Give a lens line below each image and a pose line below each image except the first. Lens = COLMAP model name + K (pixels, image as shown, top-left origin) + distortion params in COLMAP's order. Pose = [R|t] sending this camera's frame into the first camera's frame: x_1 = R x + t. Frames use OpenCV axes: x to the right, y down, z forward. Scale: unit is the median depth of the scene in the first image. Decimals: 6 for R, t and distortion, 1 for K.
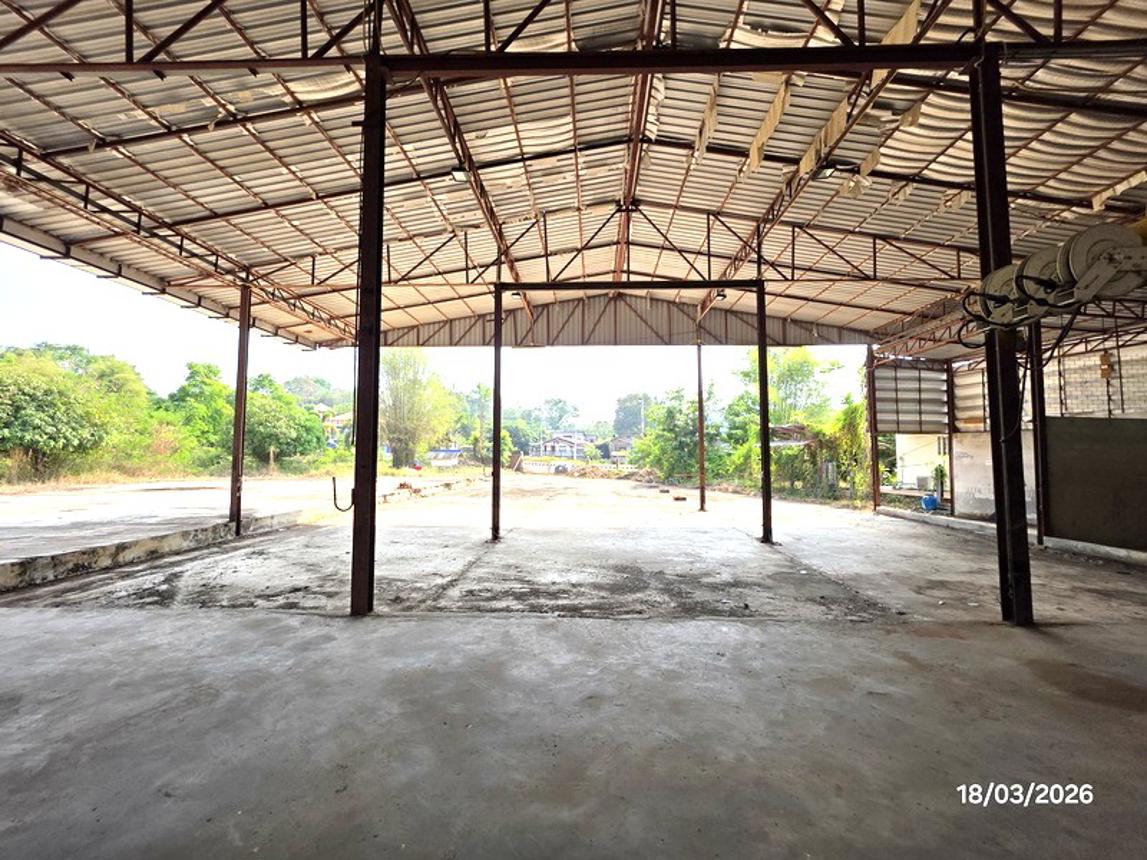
lens RADIAL K [[458.7, 0, 576.8], [0, 458.7, 430.1], [0, 0, 1]] dist [-0.001072, -0.000051]
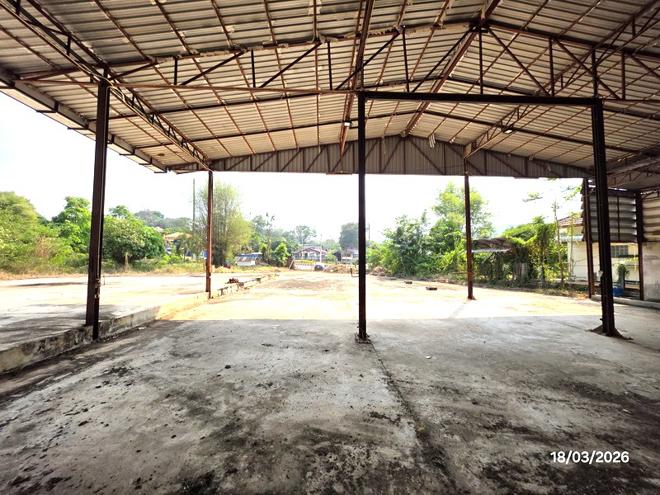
lens RADIAL K [[259.5, 0, 330.0], [0, 259.5, 247.5], [0, 0, 1]] dist [-0.000671, 0.000163]
pose [[0.996637, 0.004095, 0.081846, -0.204405], [-0.004843, 0.999948, 0.008938, 0.021111], [-0.081805, -0.009304, 0.996605, 0.291370]]
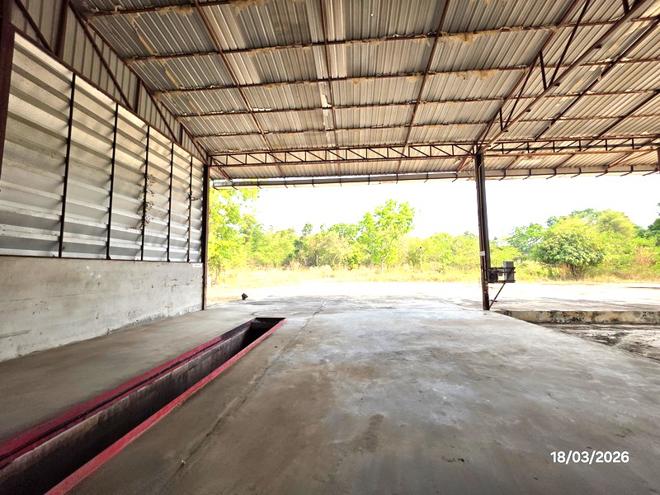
lens RADIAL K [[263.9, 0, 331.9], [0, 263.9, 247.6], [0, 0, 1]] dist [-0.001072, -0.000051]
pose [[-0.056823, -0.085066, -0.994754, 0.098874], [0.065058, 0.993930, -0.088712, 0.004657], [0.996262, -0.069758, -0.050944, -0.010455]]
